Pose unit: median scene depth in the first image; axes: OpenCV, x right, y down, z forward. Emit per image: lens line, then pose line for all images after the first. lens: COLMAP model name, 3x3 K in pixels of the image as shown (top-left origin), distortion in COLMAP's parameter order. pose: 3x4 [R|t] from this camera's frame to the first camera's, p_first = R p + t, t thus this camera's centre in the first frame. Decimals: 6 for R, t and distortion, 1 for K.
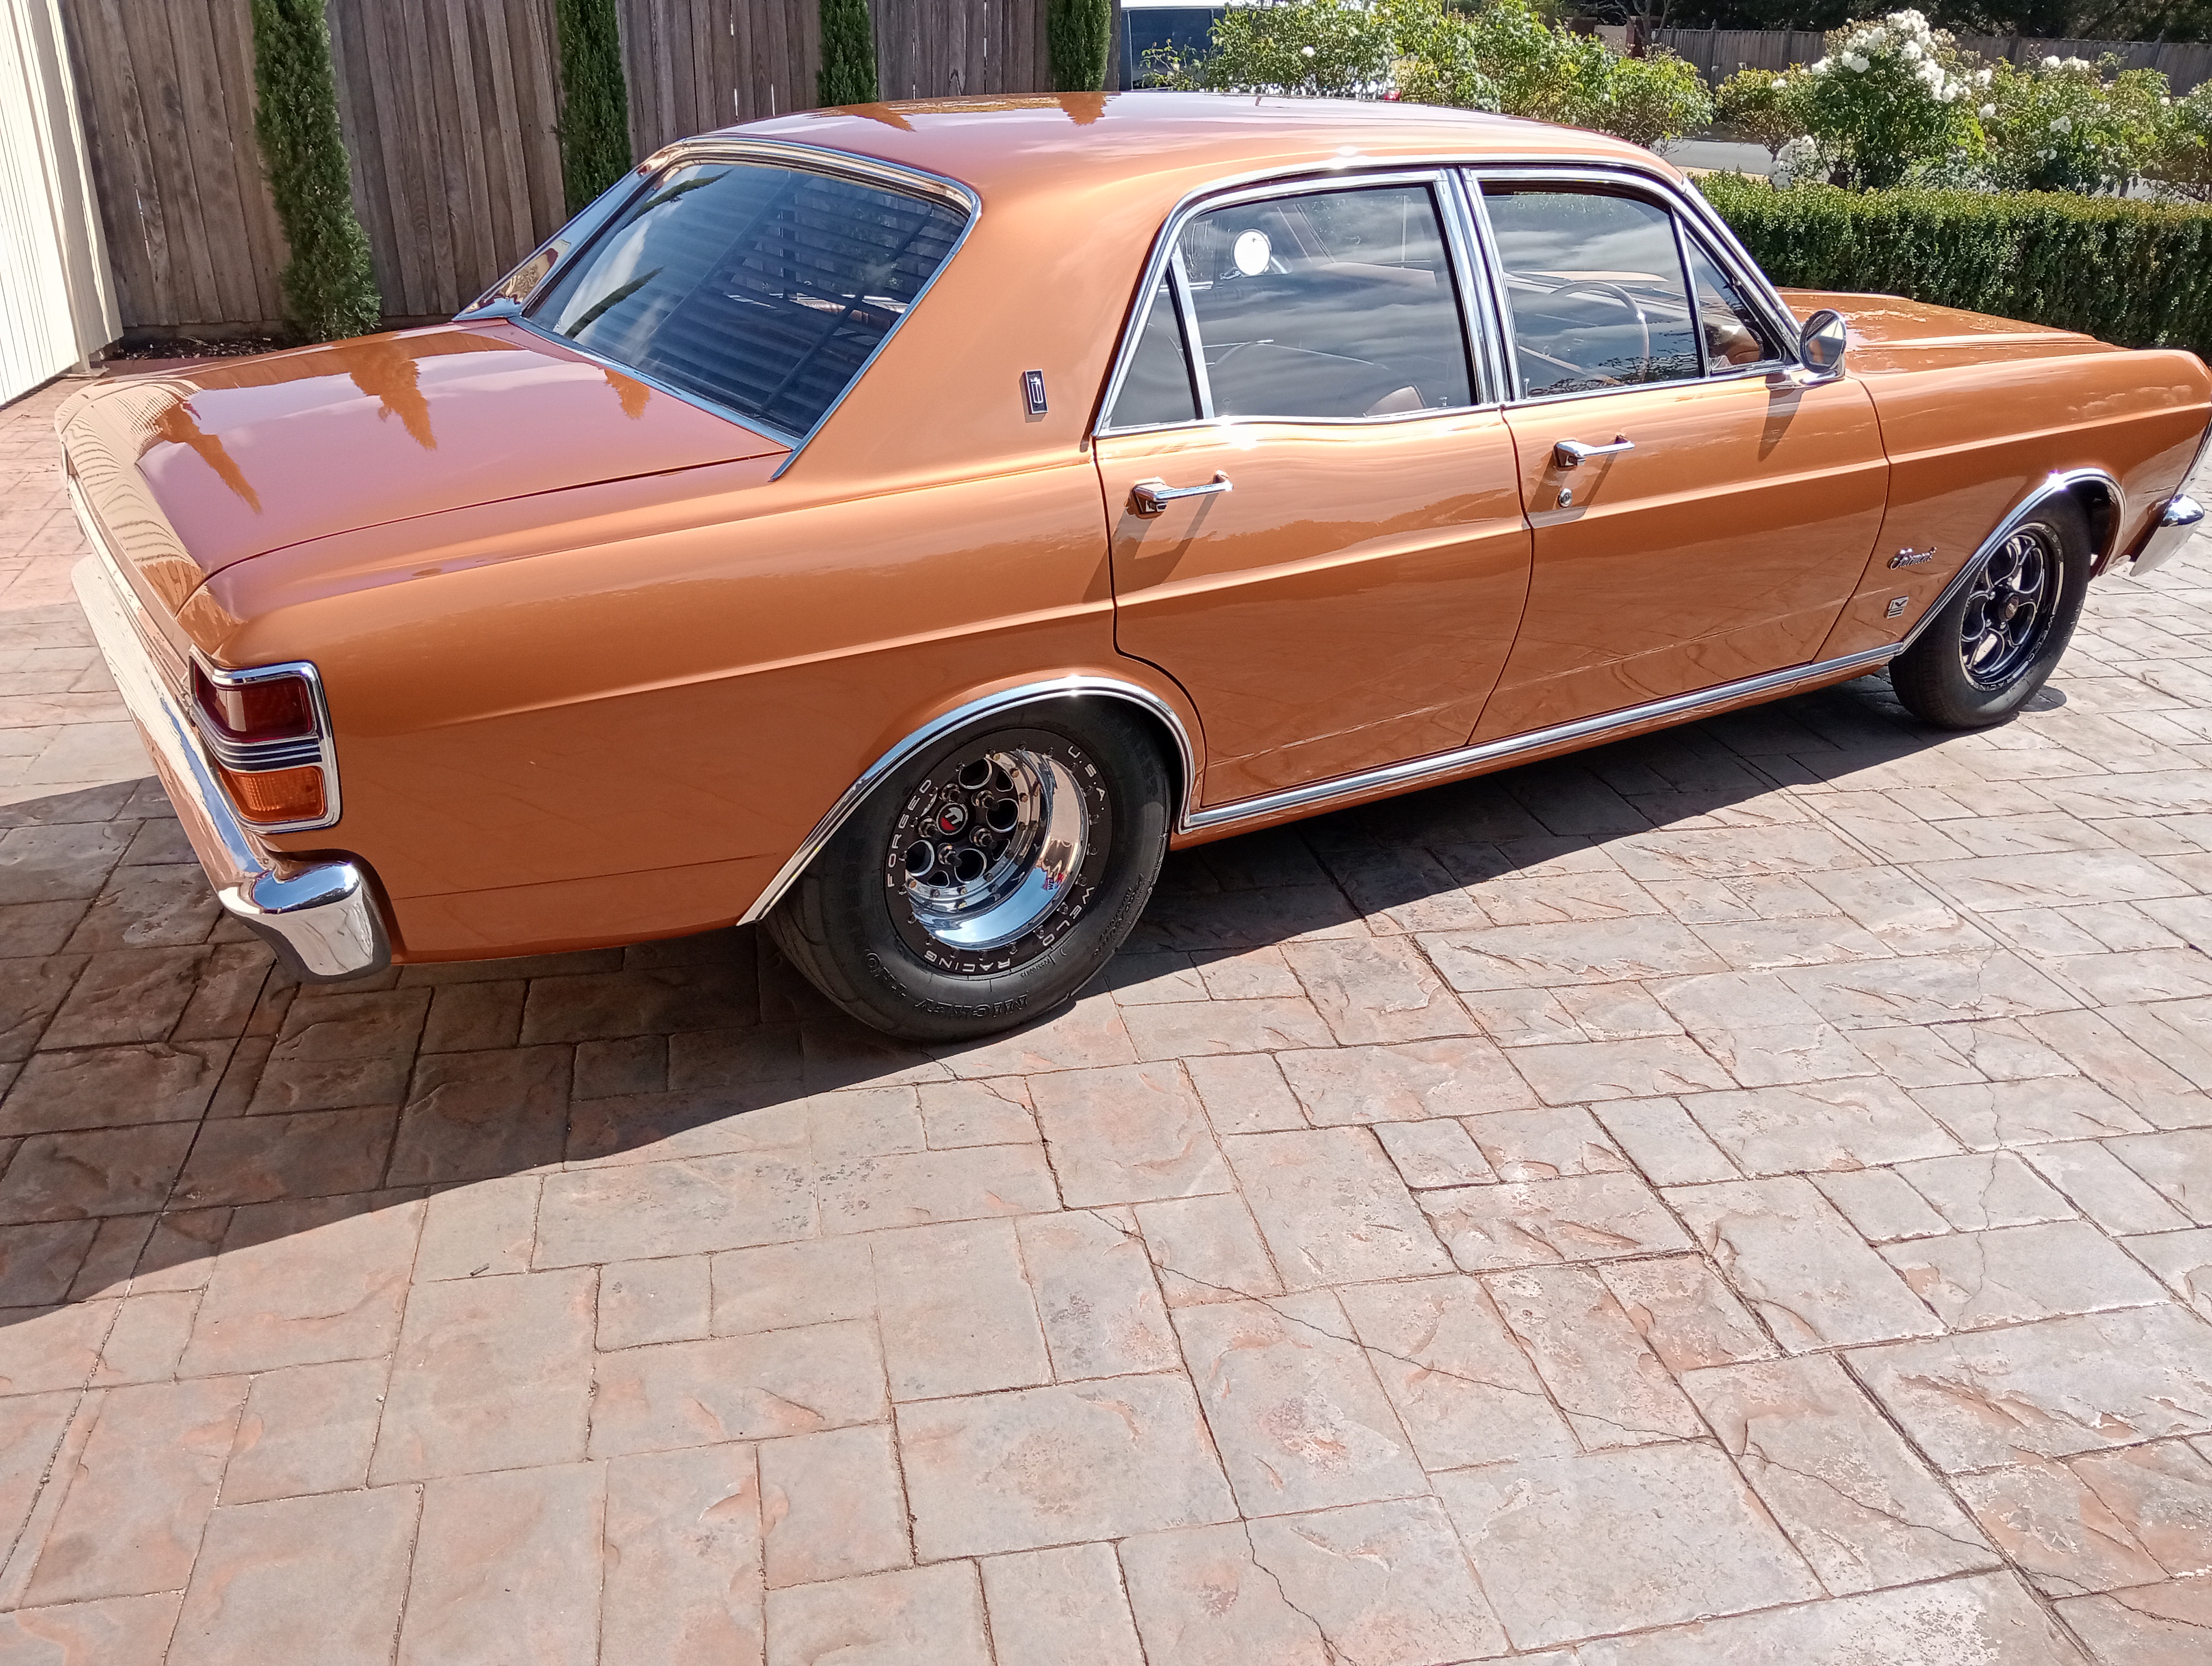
lens RADIAL K [[1823.3, 0, 1098.8], [0, 1823.3, 844.4], [0, 0, 1]] dist [-0.010380, -0.005910]
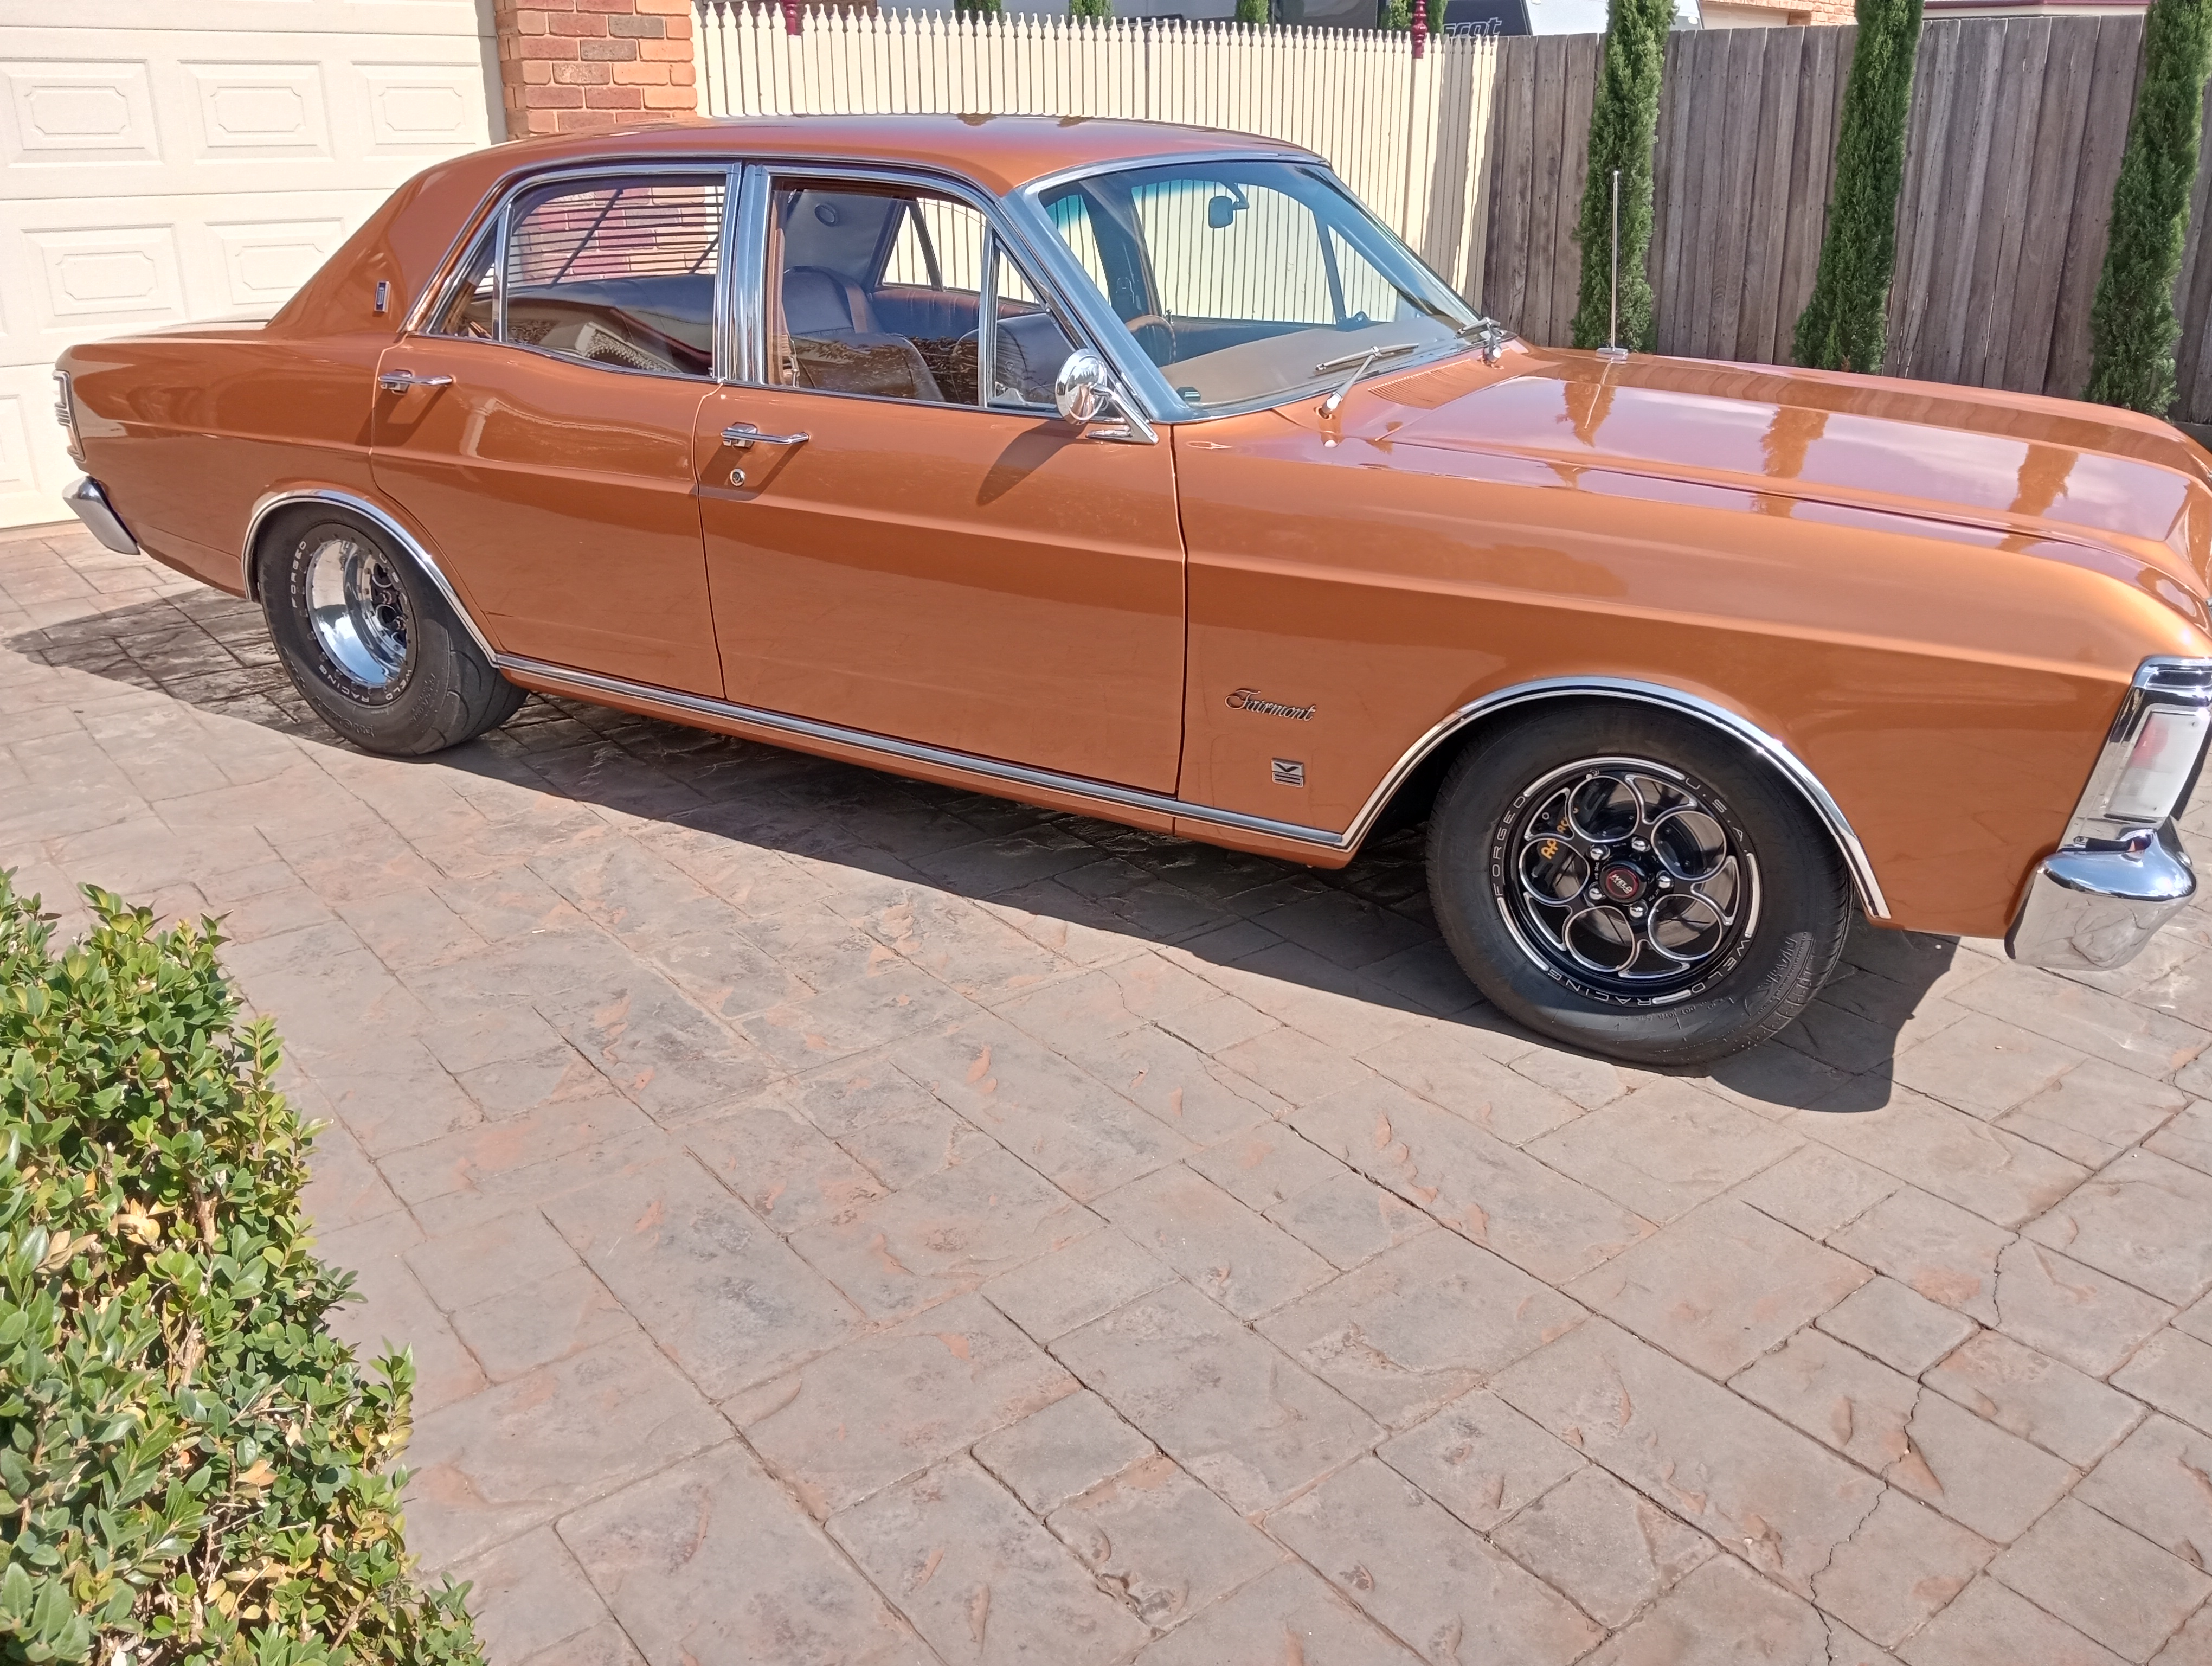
lens RADIAL K [[1849.6, 0, 1106.0], [0, 1849.6, 833.0], [0, 0, 1]] dist [0.002557, -0.004287]
pose [[0.458692, 0.314950, -0.830908, 0.488746], [-0.370547, 0.917694, 0.143290, -0.087777], [0.807649, 0.242164, 0.537643, 0.244759]]
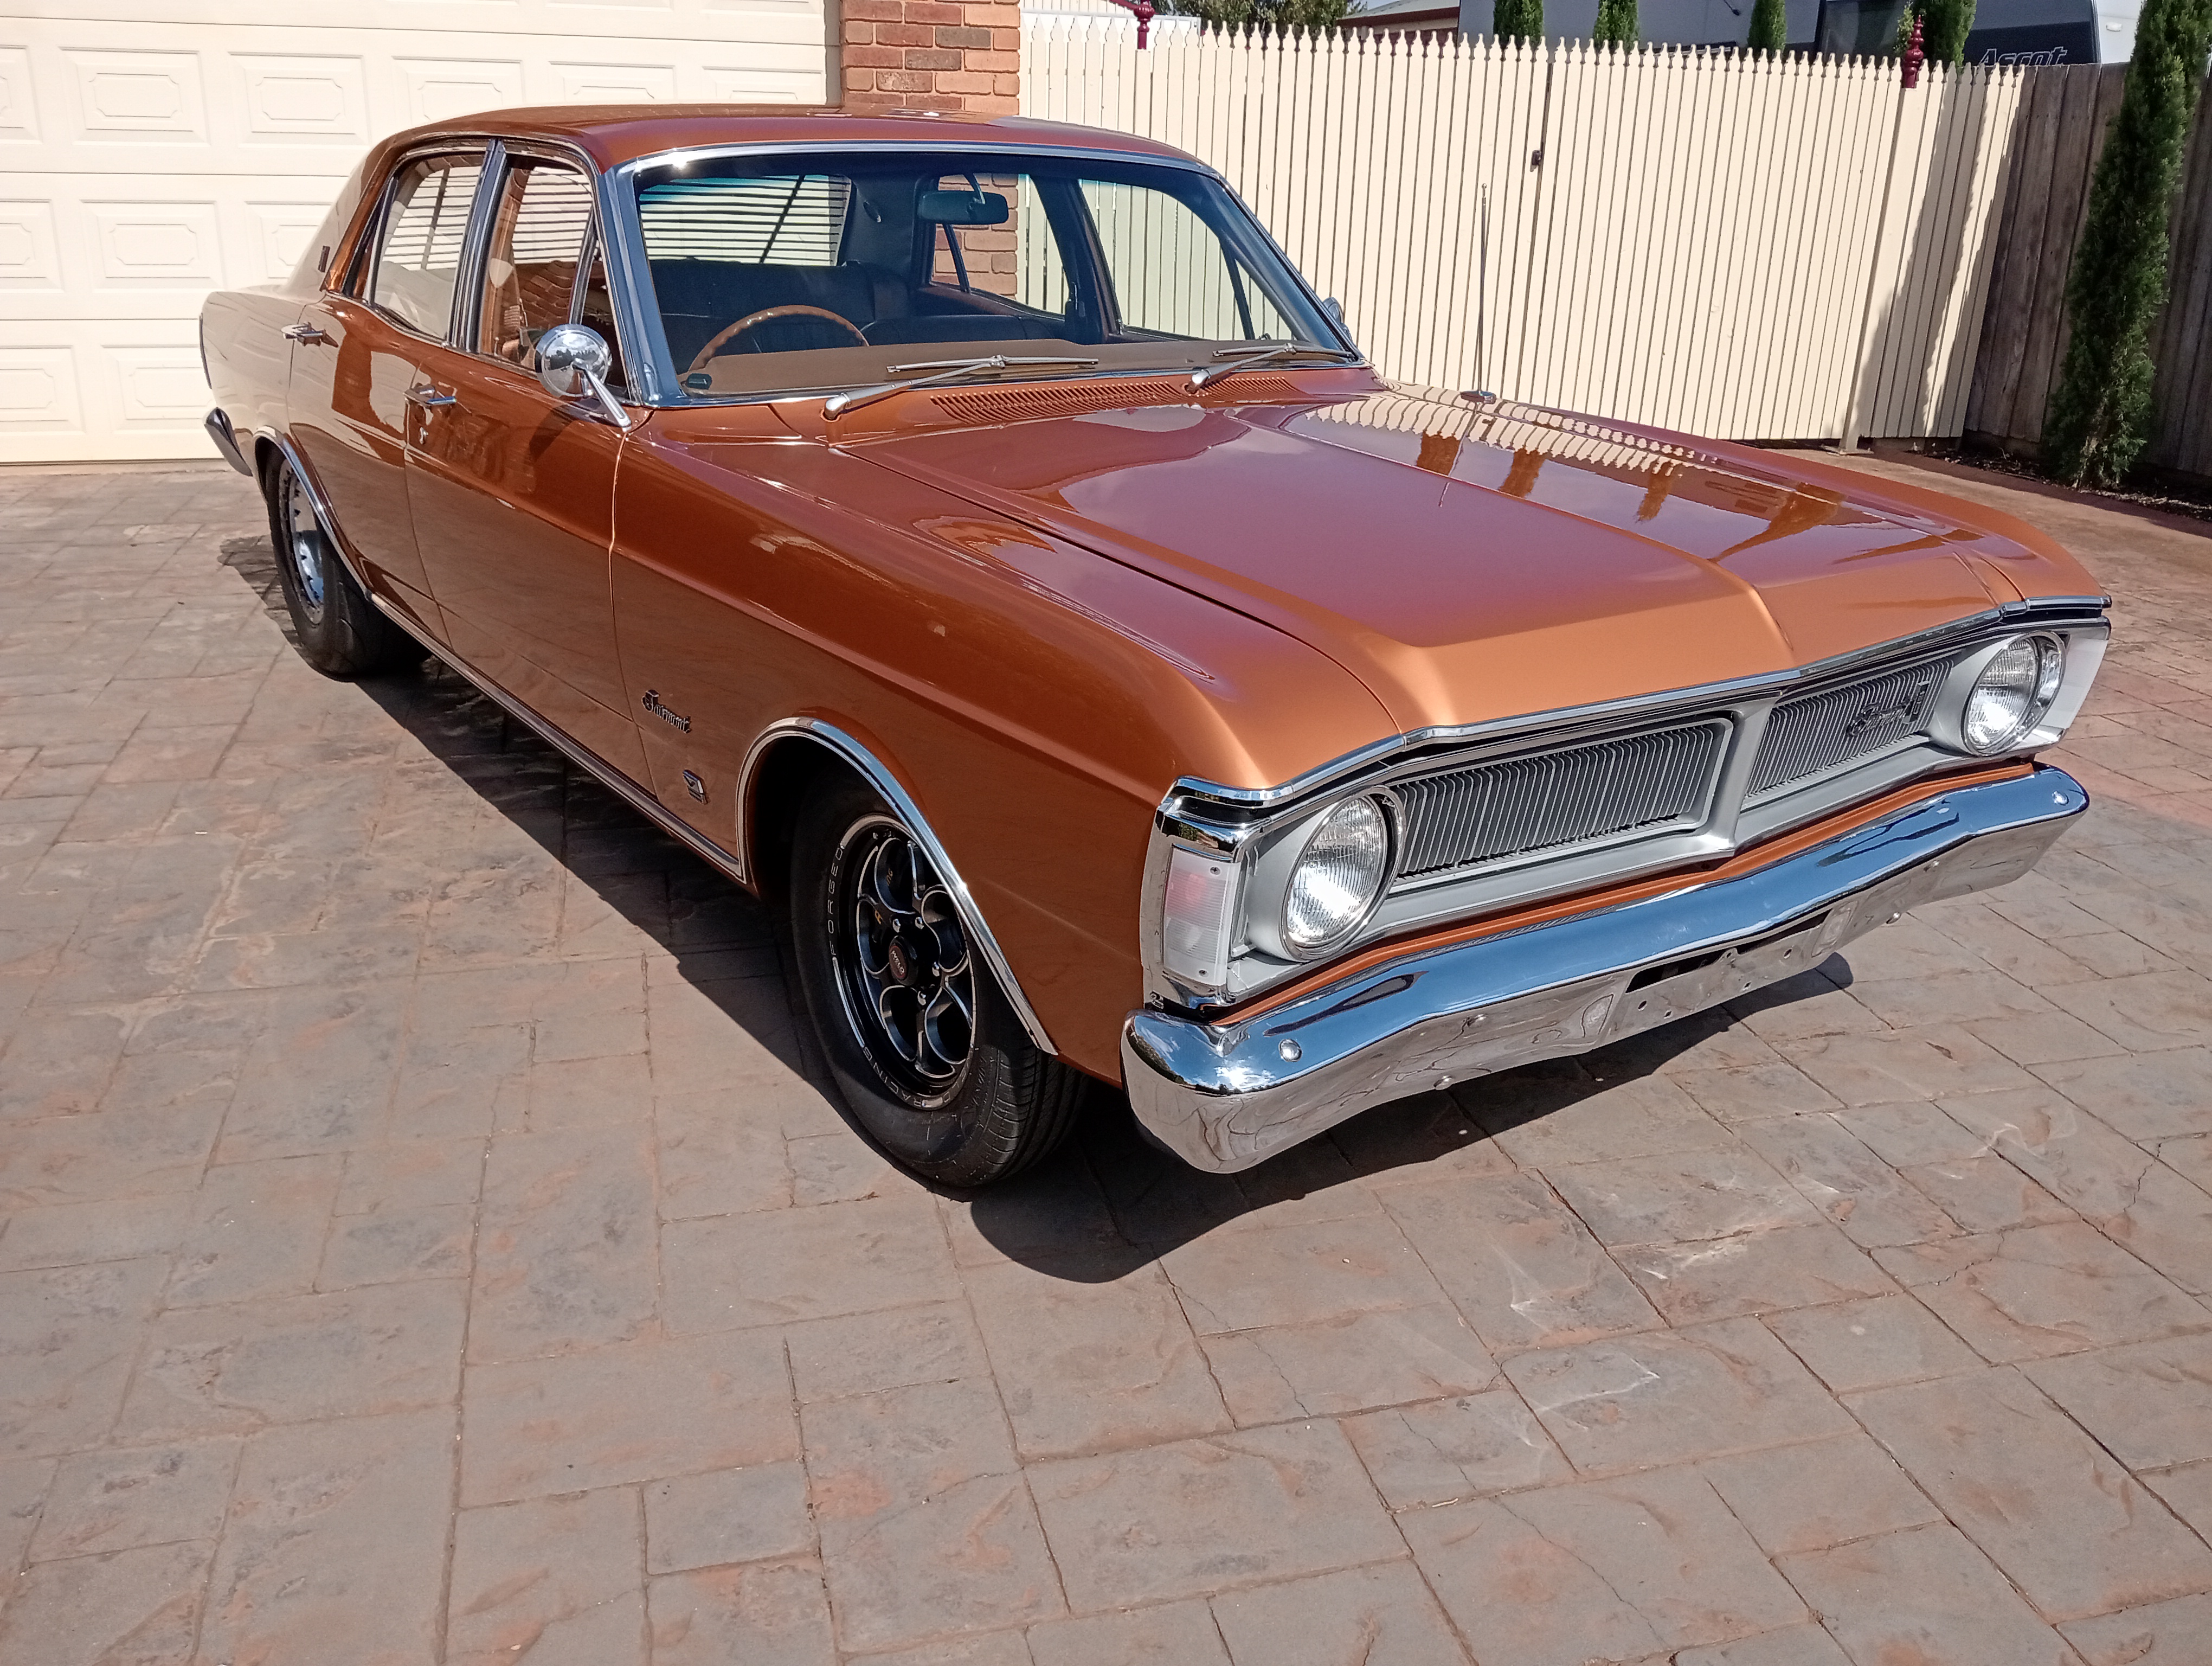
lens RADIAL K [[1823.3, 0, 1098.8], [0, 1823.3, 844.4], [0, 0, 1]] dist [-0.010380, -0.005910]
pose [[0.060897, 0.356684, -0.932238, 0.523389], [-0.442537, 0.846808, 0.295089, -0.184362], [0.894680, 0.394580, 0.209413, 0.465345]]
